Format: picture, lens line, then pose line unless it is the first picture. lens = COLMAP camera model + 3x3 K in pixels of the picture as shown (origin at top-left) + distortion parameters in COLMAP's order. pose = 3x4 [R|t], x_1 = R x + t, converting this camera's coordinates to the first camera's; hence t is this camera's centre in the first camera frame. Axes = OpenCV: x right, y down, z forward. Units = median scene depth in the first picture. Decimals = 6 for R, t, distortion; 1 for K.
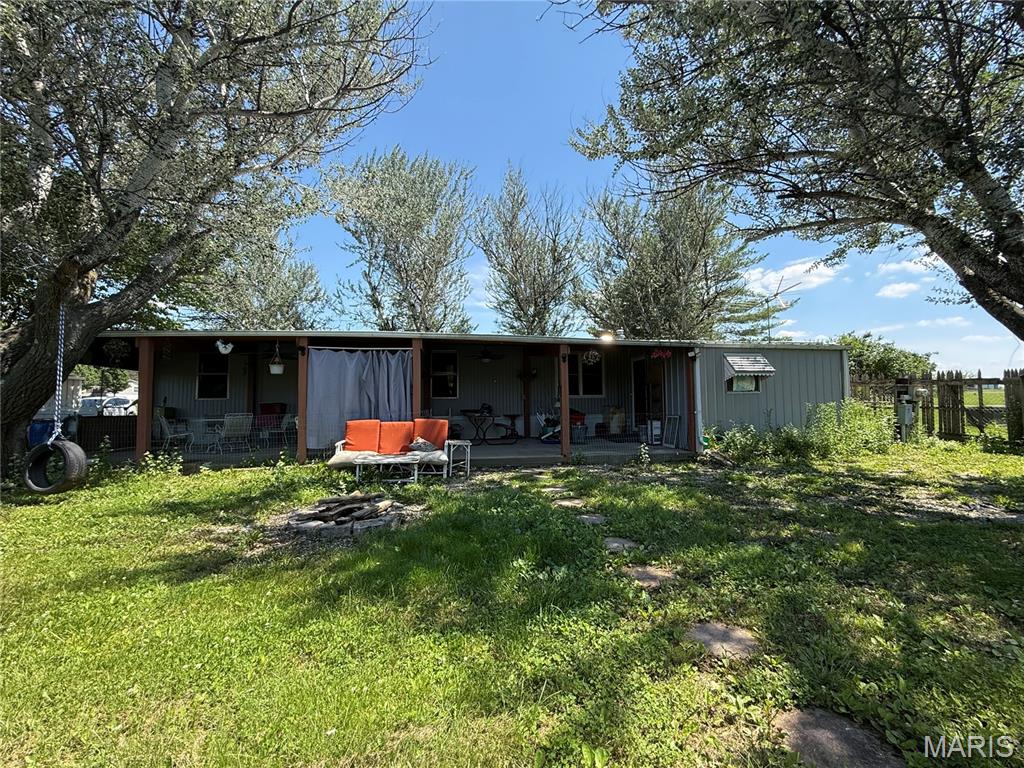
lens RADIAL K [[410.1, 0, 511.2], [0, 410.1, 386.0], [0, 0, 1]] dist [-0.002505, 0.001111]
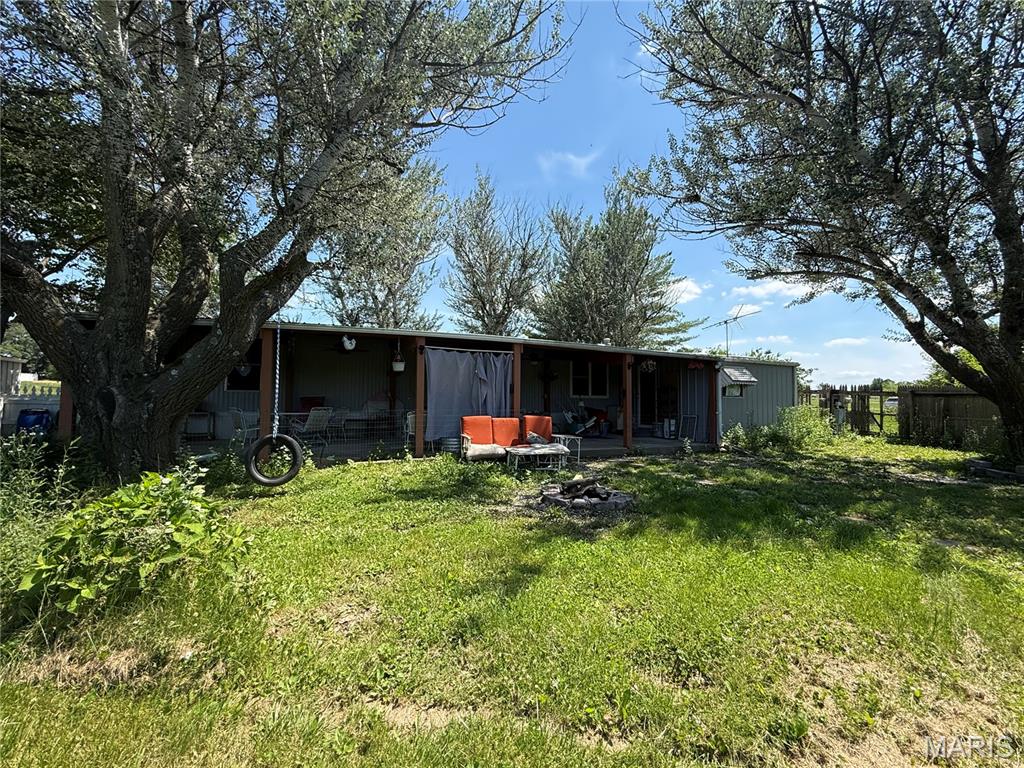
lens RADIAL K [[410.1, 0, 506.9], [0, 410.1, 385.3], [0, 0, 1]] dist [-0.002505, 0.001111]
pose [[0.972162, 0.029412, 0.232455, -0.459376], [-0.031147, 0.999508, 0.003797, -0.004586], [-0.232229, -0.010932, 0.972600, -0.069677]]
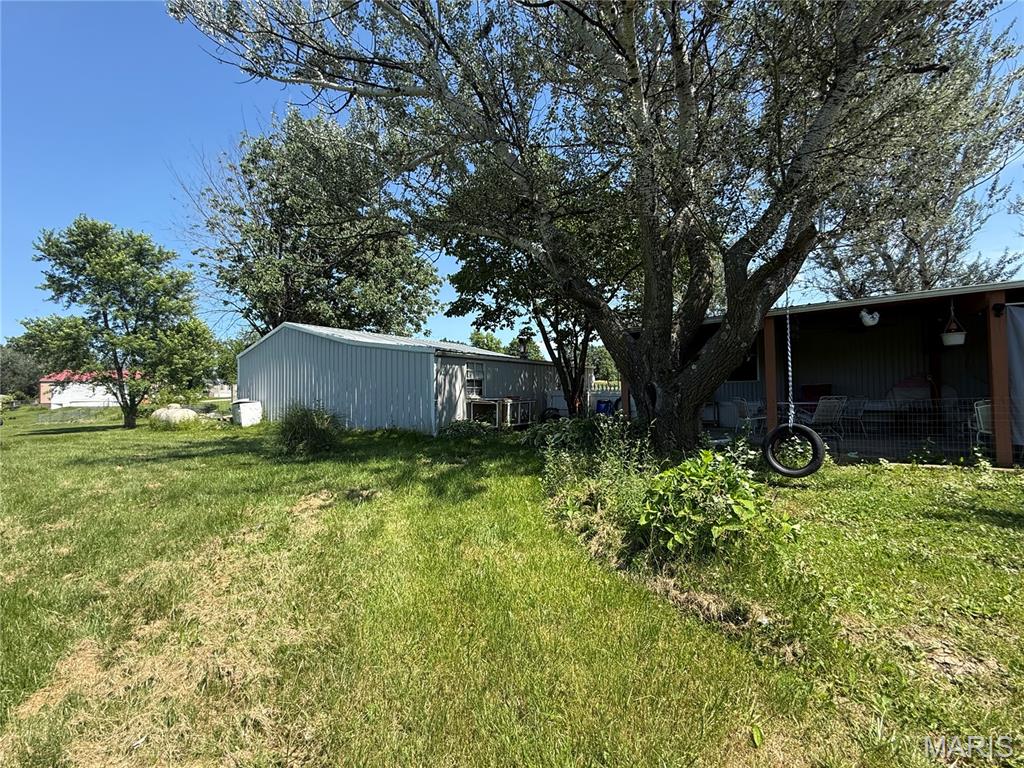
lens RADIAL K [[410.1, 0, 513.6], [0, 410.1, 387.9], [0, 0, 1]] dist [-0.002505, 0.001111]
pose [[0.733445, -0.011136, -0.679658, -0.553089], [0.036028, 0.999097, 0.022509, 0.003394], [0.678793, -0.040996, 0.733184, -0.098307]]
